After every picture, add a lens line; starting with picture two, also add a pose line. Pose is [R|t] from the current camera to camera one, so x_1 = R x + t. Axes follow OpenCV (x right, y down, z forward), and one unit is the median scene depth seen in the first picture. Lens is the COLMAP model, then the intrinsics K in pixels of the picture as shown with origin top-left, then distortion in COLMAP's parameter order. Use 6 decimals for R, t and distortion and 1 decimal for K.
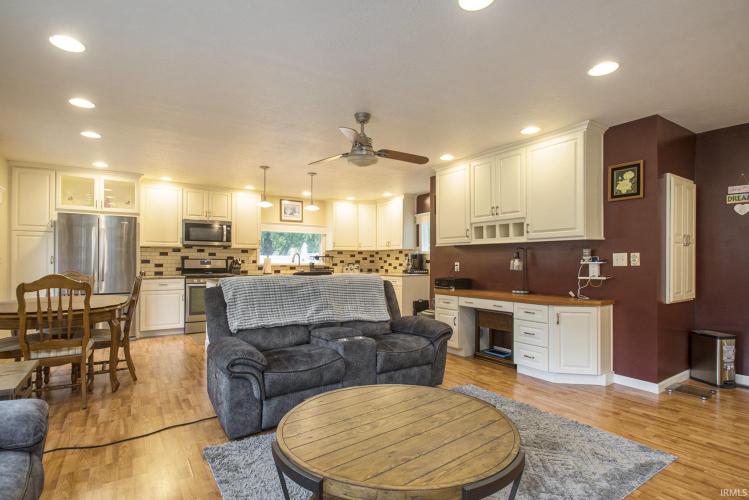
lens RADIAL K [[363.4, 0, 365.6], [0, 363.4, 266.0], [0, 0, 1]] dist [-0.017443, -0.004174]
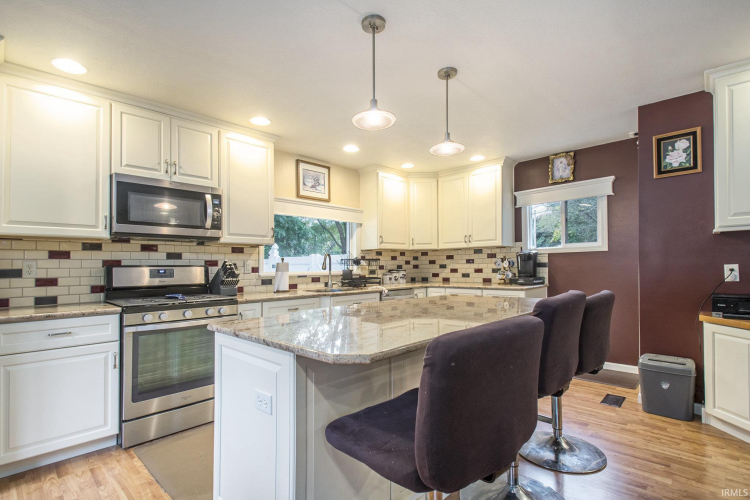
lens RADIAL K [[363.9, 0, 379.6], [0, 363.9, 262.9], [0, 0, 1]] dist [-0.017443, -0.004174]
pose [[0.973187, -0.011962, 0.229704, -0.271612], [0.017376, 0.999616, -0.021564, -0.007633], [-0.229358, 0.024977, 0.973022, 0.473990]]
